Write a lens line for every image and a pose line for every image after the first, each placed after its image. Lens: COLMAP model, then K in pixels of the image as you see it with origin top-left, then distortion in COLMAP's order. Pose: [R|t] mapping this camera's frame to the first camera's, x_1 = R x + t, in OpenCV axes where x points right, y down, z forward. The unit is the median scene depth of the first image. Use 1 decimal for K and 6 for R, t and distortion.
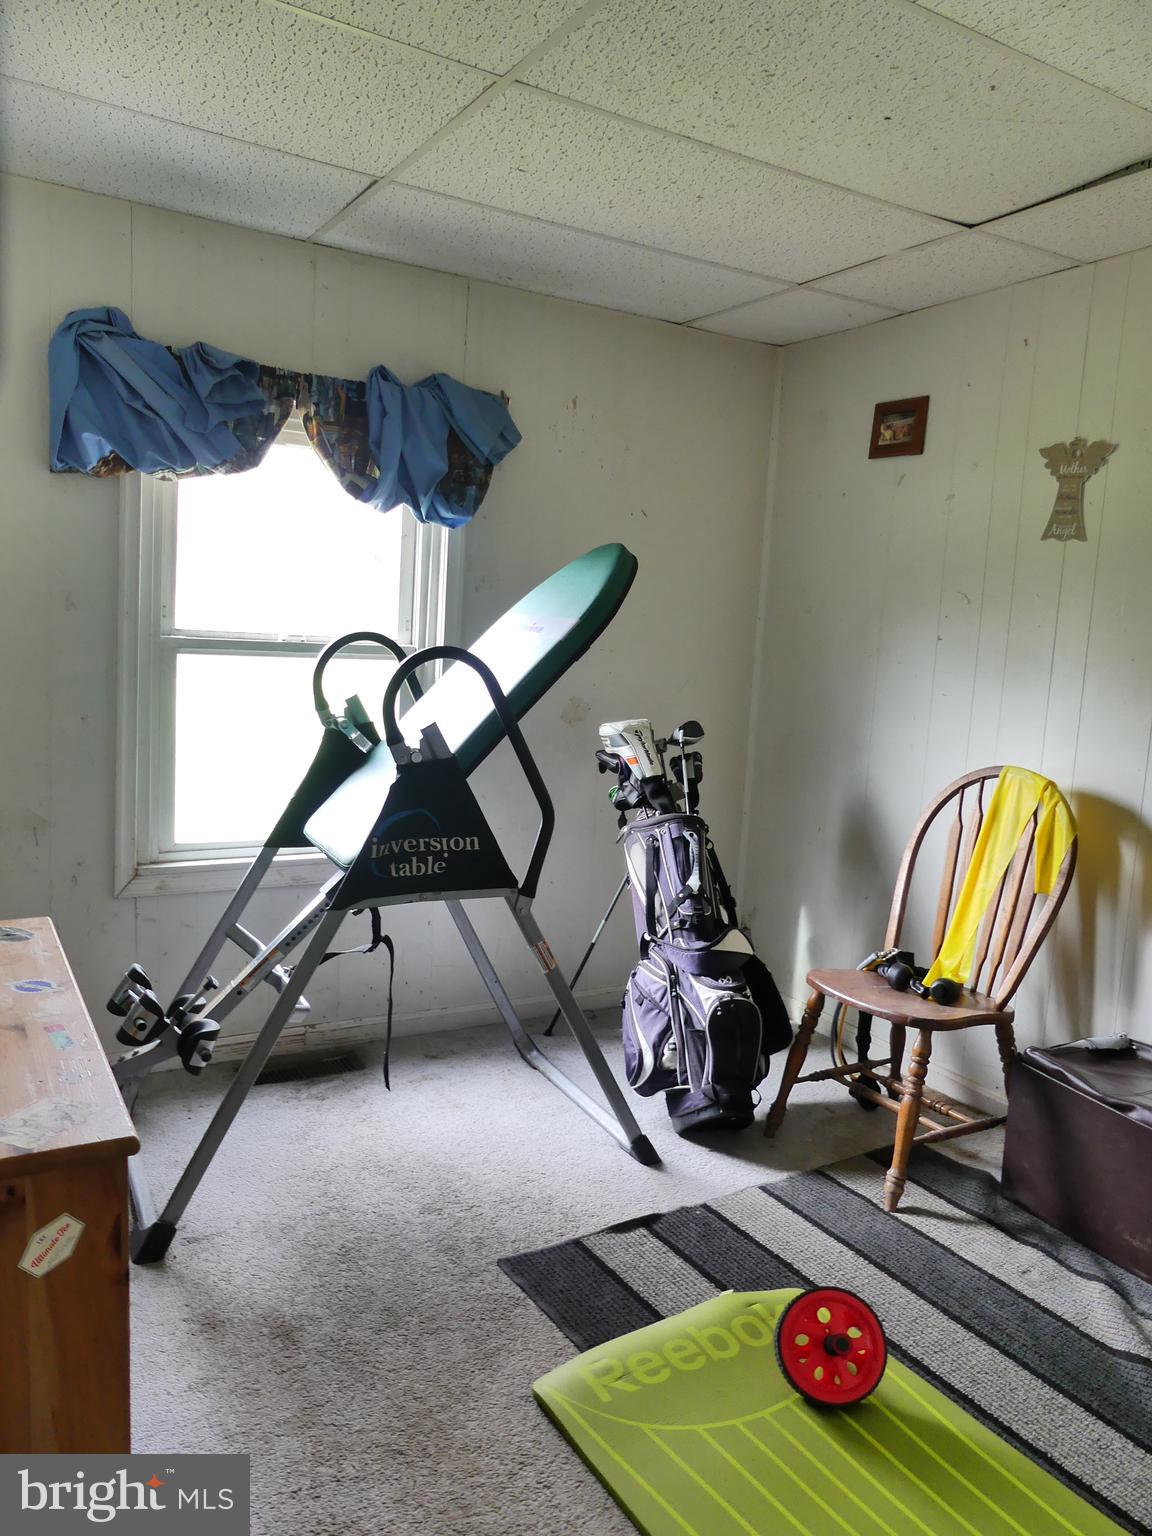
lens RADIAL K [[1150.0, 0, 576.0], [0, 1150.0, 768.0], [0, 0, 1]] dist [-0.038006, 0.000229]
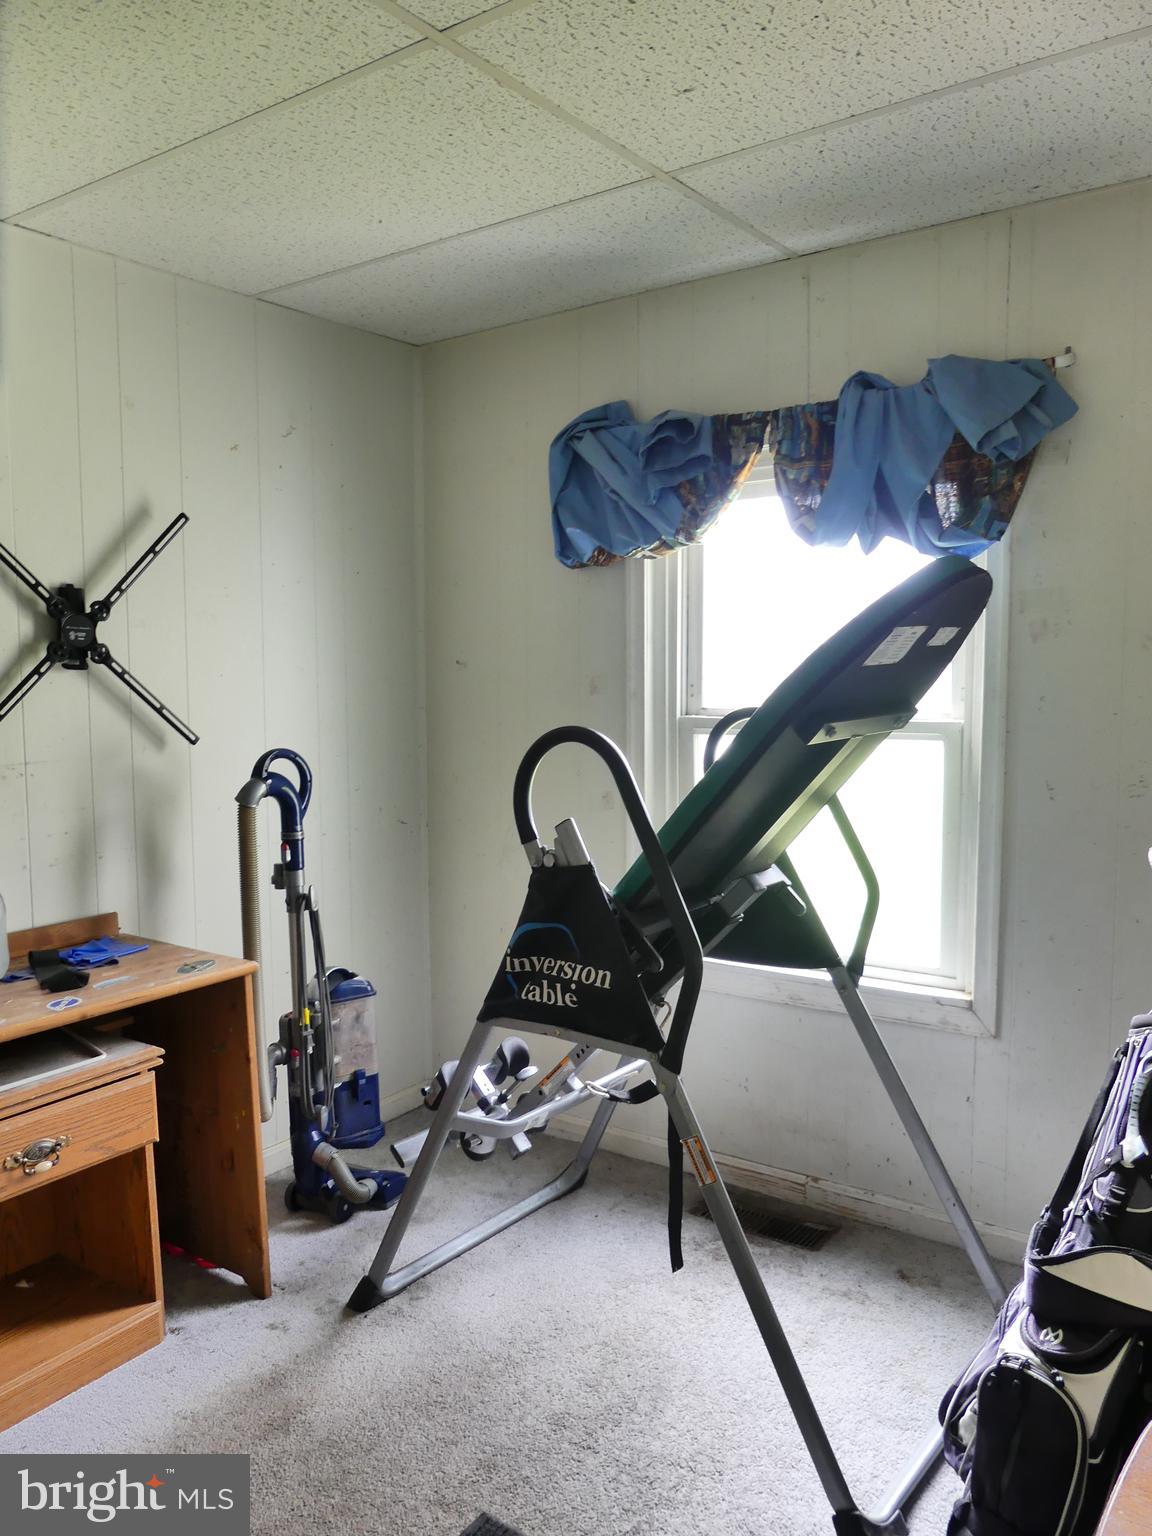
lens RADIAL K [[1122.6, 0, 576.0], [0, 1122.6, 768.0], [0, 0, 1]] dist [-0.051945, 0.000090]
pose [[0.392848, 0.017091, -0.919445, 0.519357], [-0.077754, 0.996864, -0.014692, -0.055404], [0.916310, 0.077263, 0.392945, 0.593601]]
